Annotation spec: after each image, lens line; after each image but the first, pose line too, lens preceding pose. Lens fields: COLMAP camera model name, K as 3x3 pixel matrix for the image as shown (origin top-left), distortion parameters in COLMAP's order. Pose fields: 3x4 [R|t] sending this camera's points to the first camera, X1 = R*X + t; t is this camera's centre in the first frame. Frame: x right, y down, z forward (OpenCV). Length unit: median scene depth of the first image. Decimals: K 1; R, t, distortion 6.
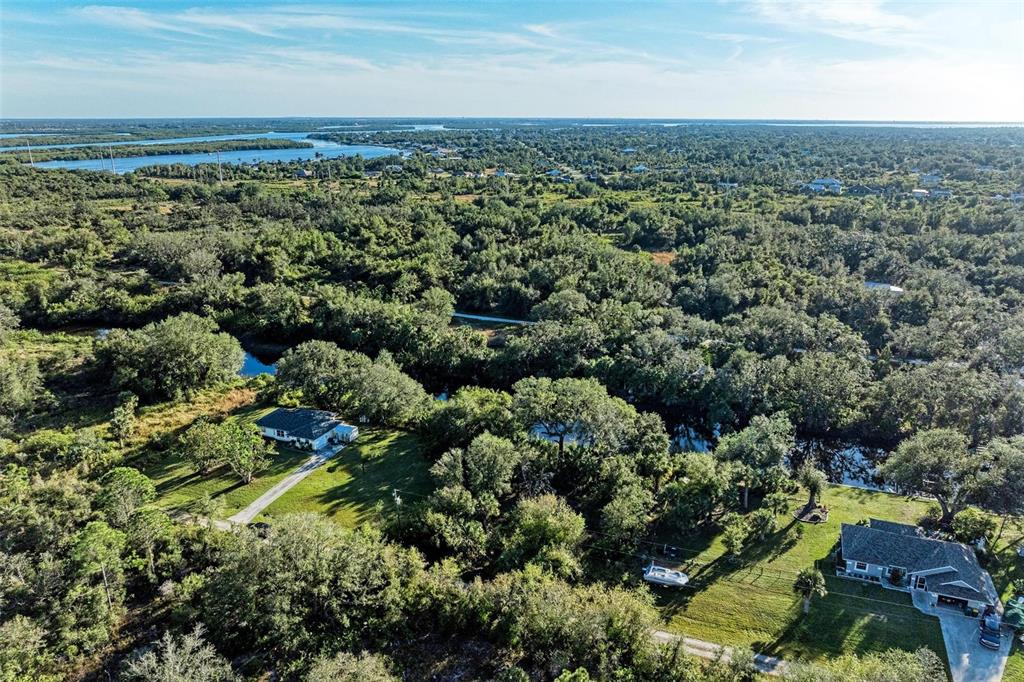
lens RADIAL K [[704.8, 0, 524.8], [0, 704.8, 340.1], [0, 0, 1]] dist [-0.021649, 0.002022]
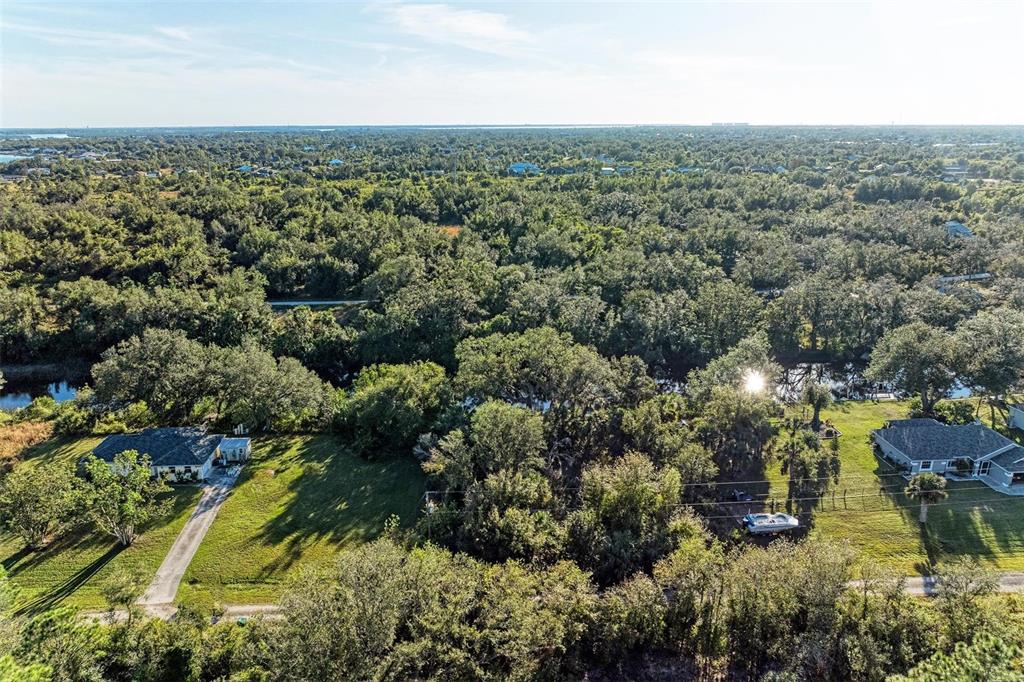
lens RADIAL K [[707.5, 0, 494.6], [0, 707.5, 325.3], [0, 0, 1]] dist [-0.032901, 0.020716]
pose [[0.912350, -0.117526, 0.392180, -0.217876], [0.127785, 0.991802, -0.000055, 0.032209], [-0.388958, 0.050165, 0.919889, 0.183938]]
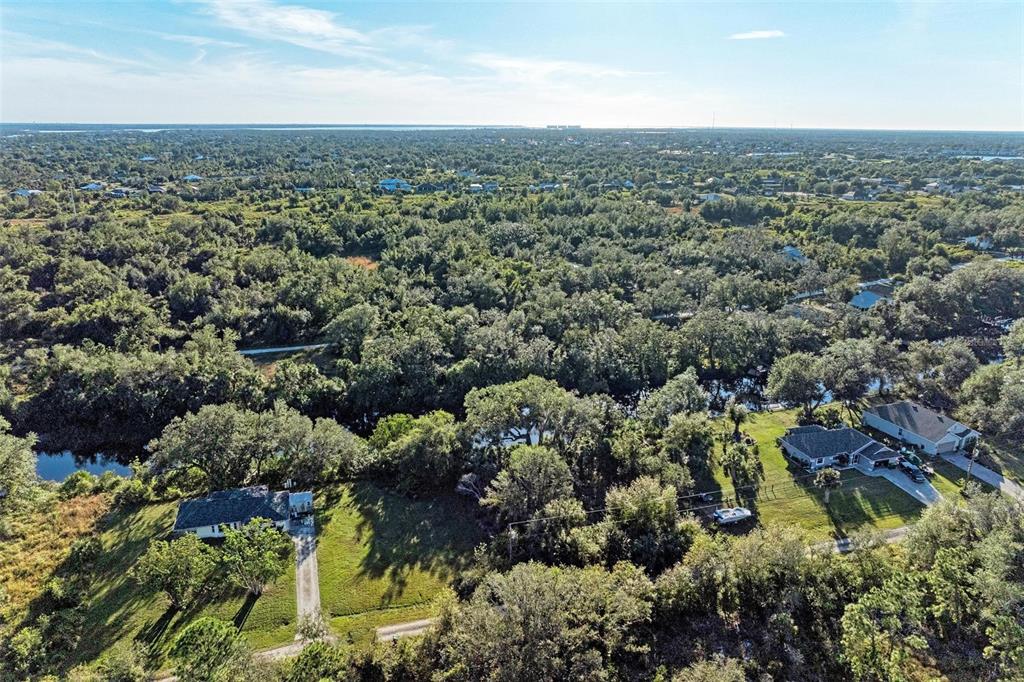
lens RADIAL K [[696.3, 0, 503.9], [0, 696.3, 342.4], [0, 0, 1]] dist [-0.022285, 0.006124]
pose [[0.795474, -0.179016, 0.578942, -0.394914], [0.178747, 0.982178, 0.058101, -0.046742], [-0.579025, 0.057266, 0.813296, 0.136252]]
